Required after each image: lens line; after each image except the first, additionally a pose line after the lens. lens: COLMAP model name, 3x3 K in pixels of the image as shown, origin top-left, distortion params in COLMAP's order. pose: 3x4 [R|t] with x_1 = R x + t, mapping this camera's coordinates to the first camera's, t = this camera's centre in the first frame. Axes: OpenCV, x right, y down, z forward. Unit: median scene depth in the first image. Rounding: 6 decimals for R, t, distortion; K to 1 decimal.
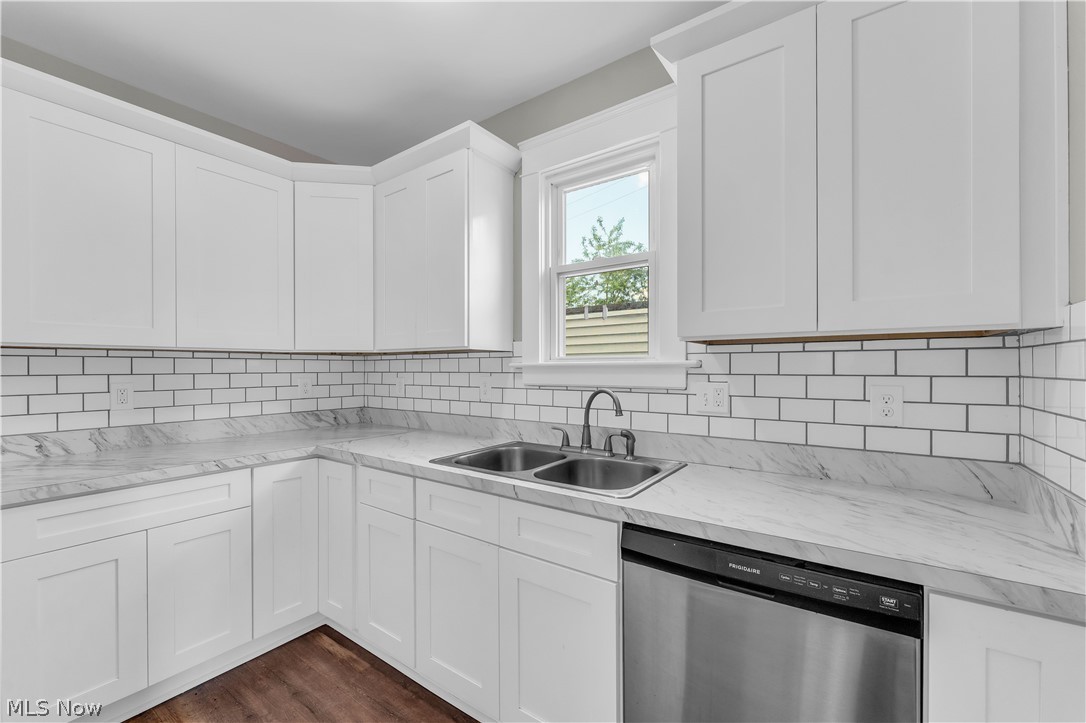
lens RADIAL K [[436.2, 0, 540.3], [0, 436.2, 366.2], [0, 0, 1]] dist [-0.000945, 0.000068]
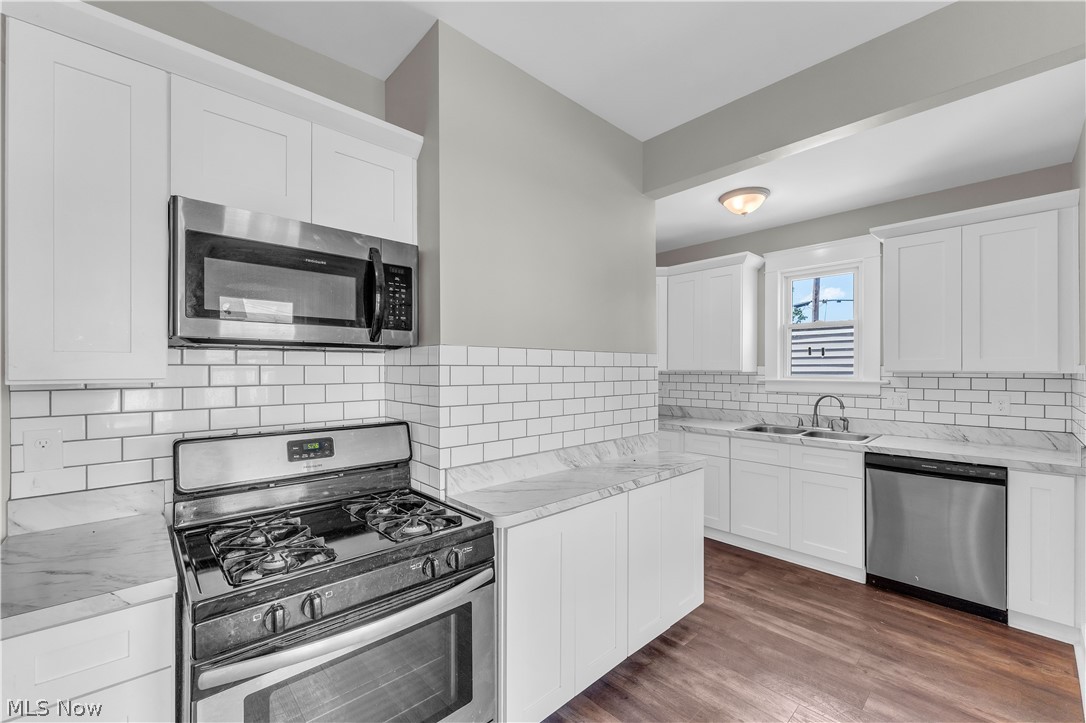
lens RADIAL K [[436.2, 0, 543.0], [0, 436.2, 365.8], [0, 0, 1]] dist [-0.000945, 0.000068]
pose [[0.981875, 0.001886, -0.189523, -0.726861], [-0.002513, 0.999992, -0.003070, -0.065377], [0.189515, 0.003491, 0.981872, -1.107355]]
